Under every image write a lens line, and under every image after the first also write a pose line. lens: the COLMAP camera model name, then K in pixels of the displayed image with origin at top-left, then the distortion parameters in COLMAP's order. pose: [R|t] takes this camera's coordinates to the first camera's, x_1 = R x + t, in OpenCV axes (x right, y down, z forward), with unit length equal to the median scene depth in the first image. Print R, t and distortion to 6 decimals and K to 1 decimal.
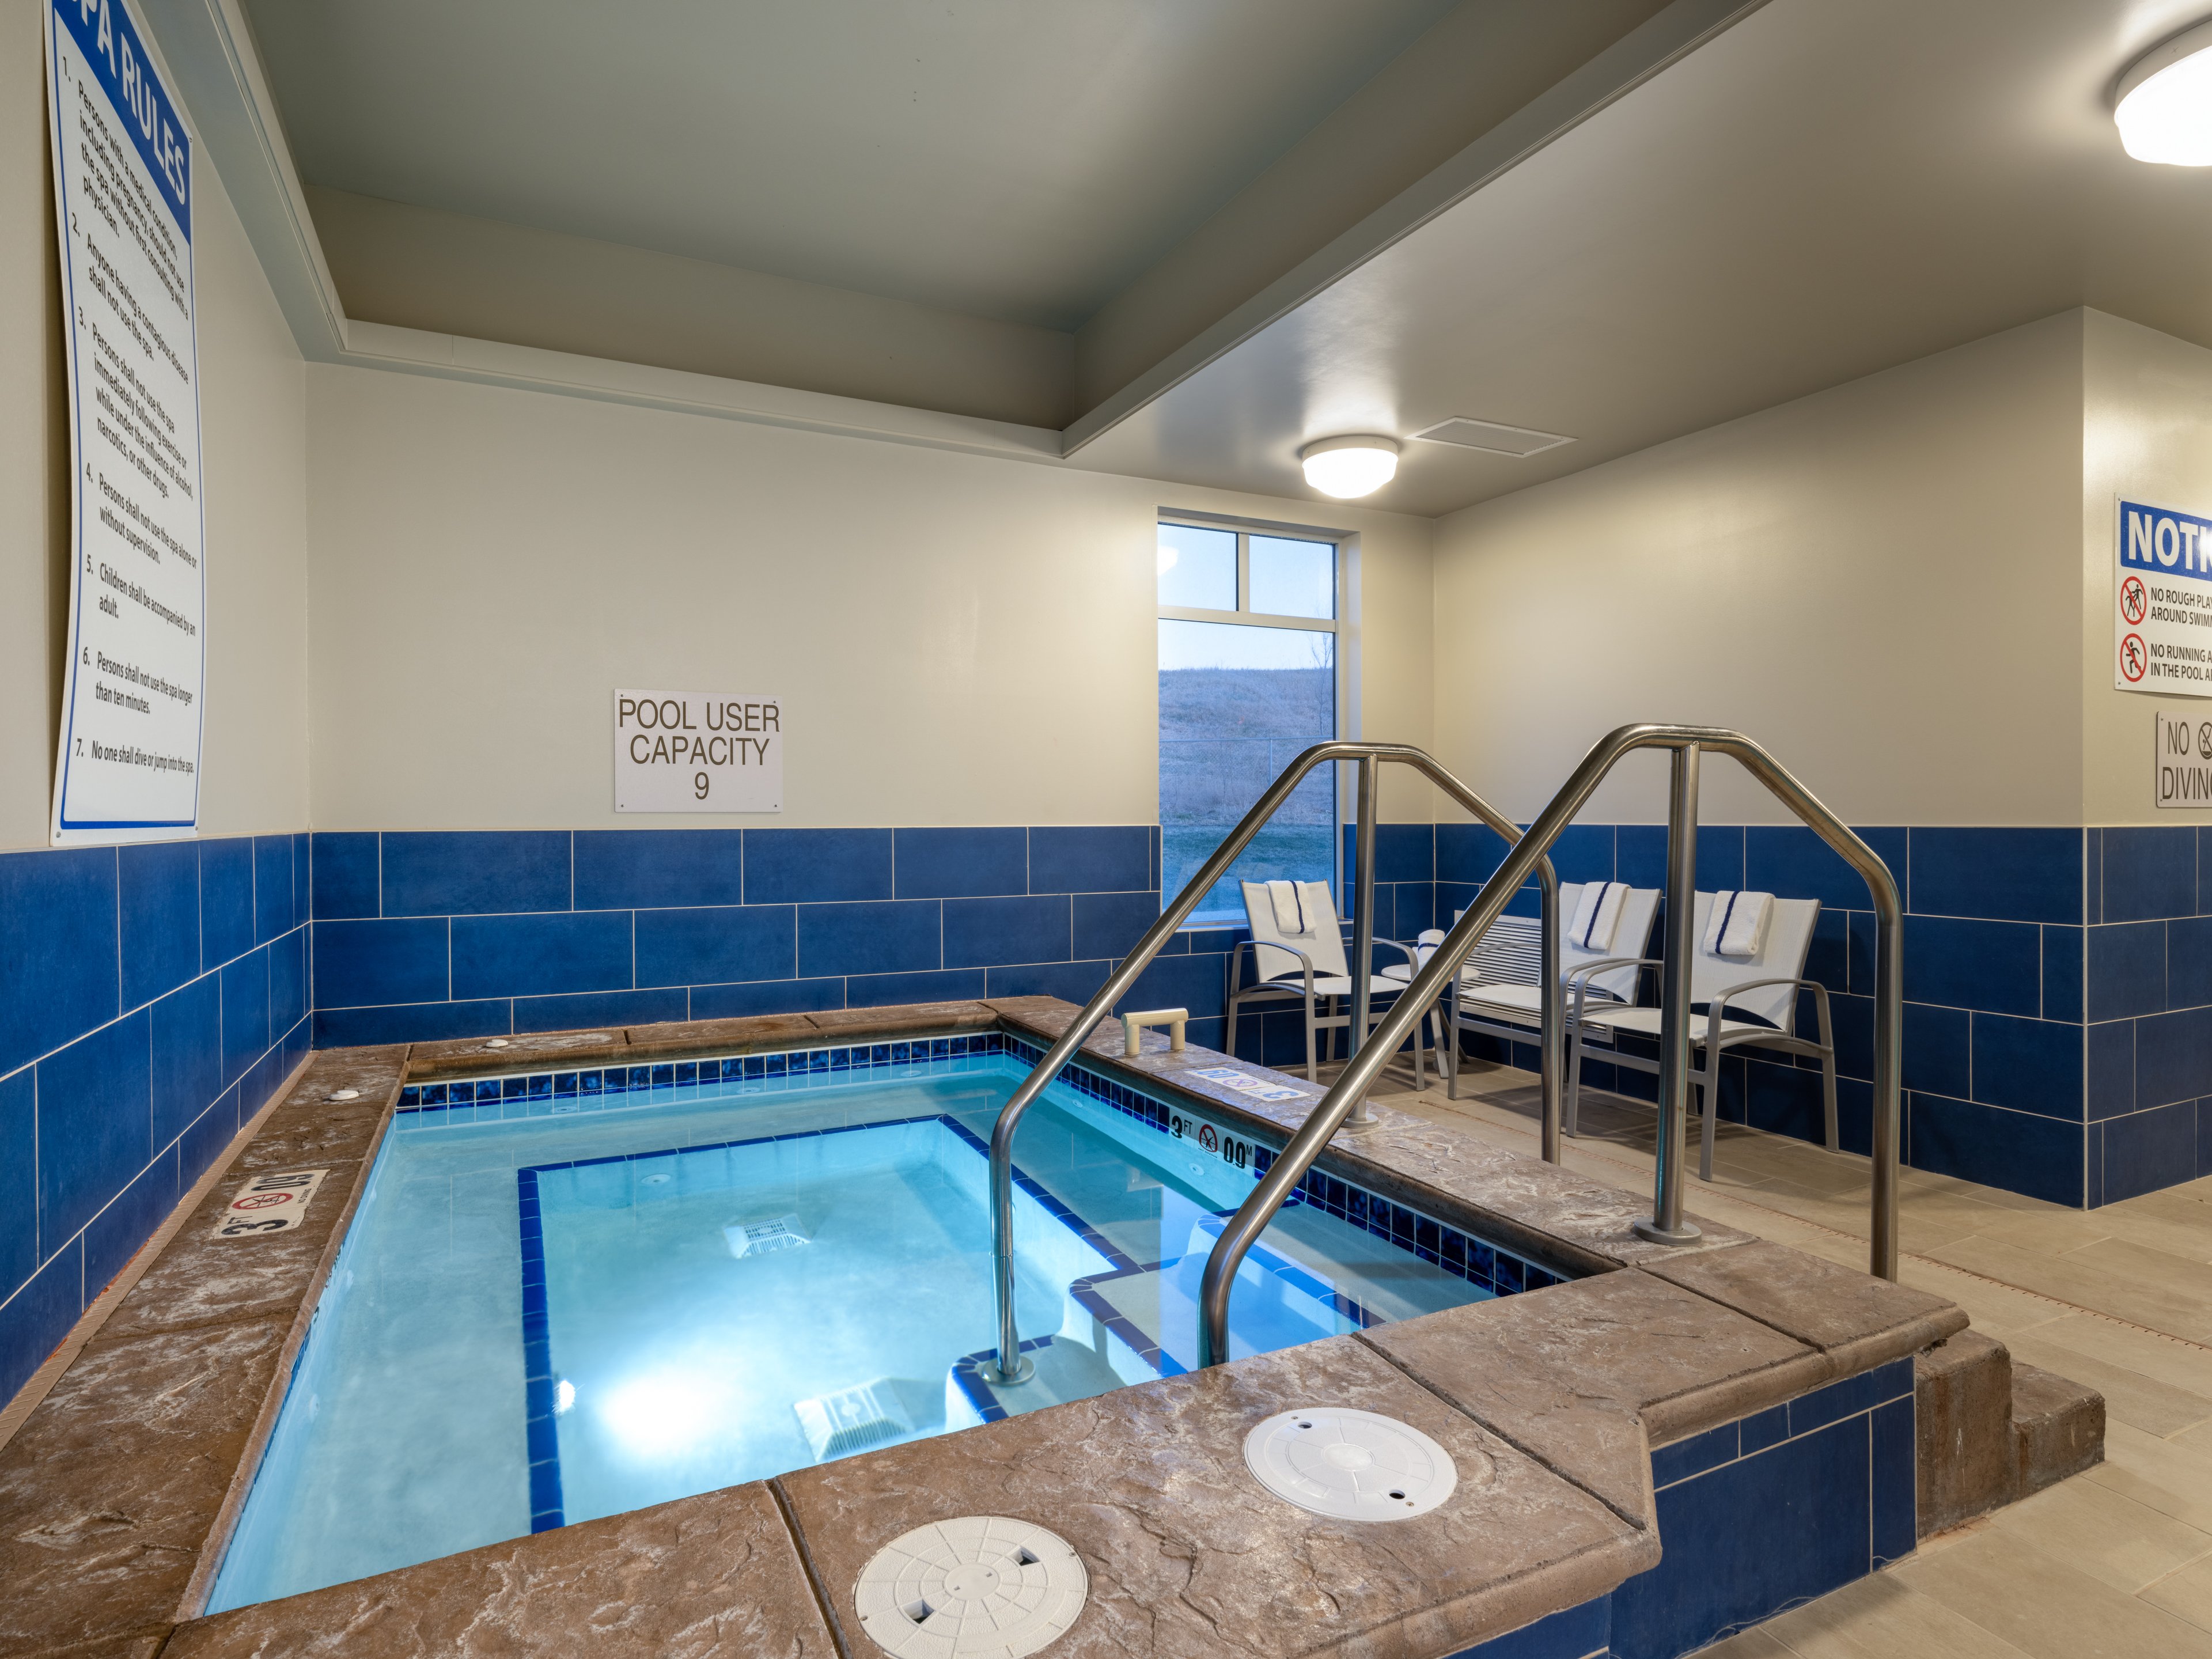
lens RADIAL K [[1185.9, 0, 1105.2], [0, 1185.9, 821.1], [0, 0, 1]] dist [0.005864, -0.006438]
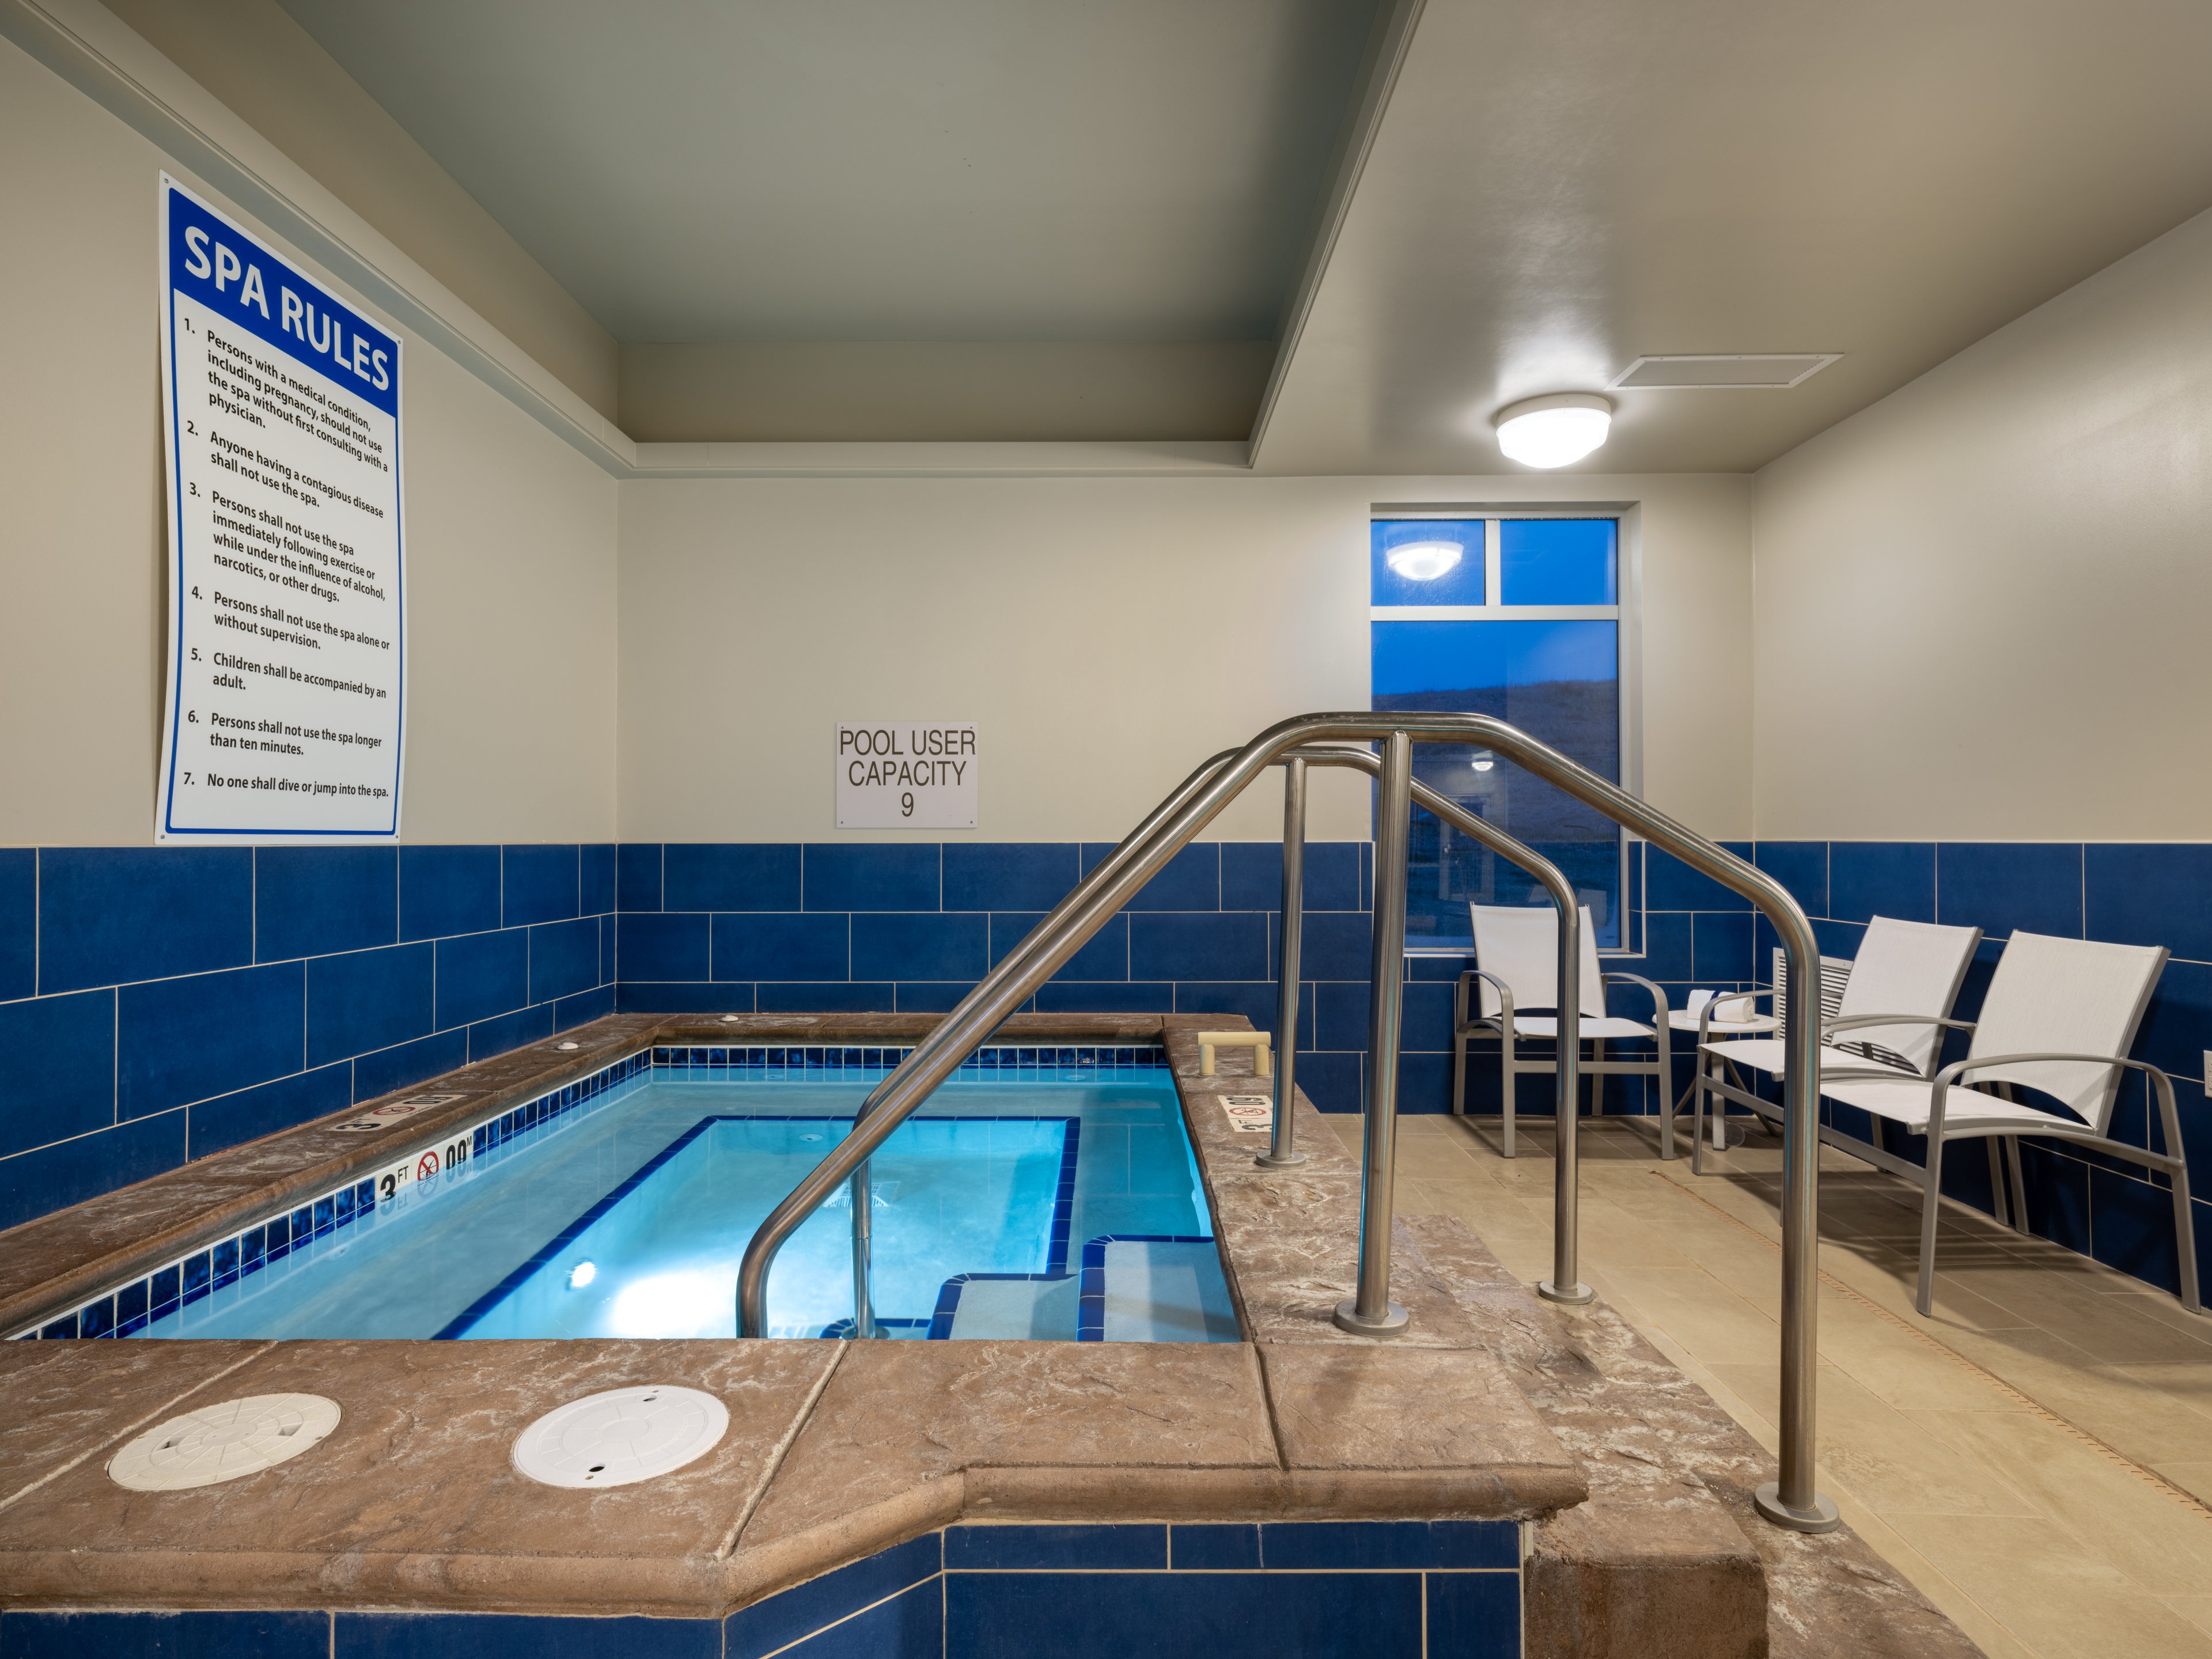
lens RADIAL K [[1185.9, 0, 1105.2], [0, 1185.9, 821.1], [0, 0, 1]] dist [0.005864, -0.006438]
pose [[0.890989, -0.005455, -0.453993, 0.367428], [-0.003279, 0.999824, -0.018448, 0.006723], [0.454014, 0.017926, 0.890814, 0.088497]]
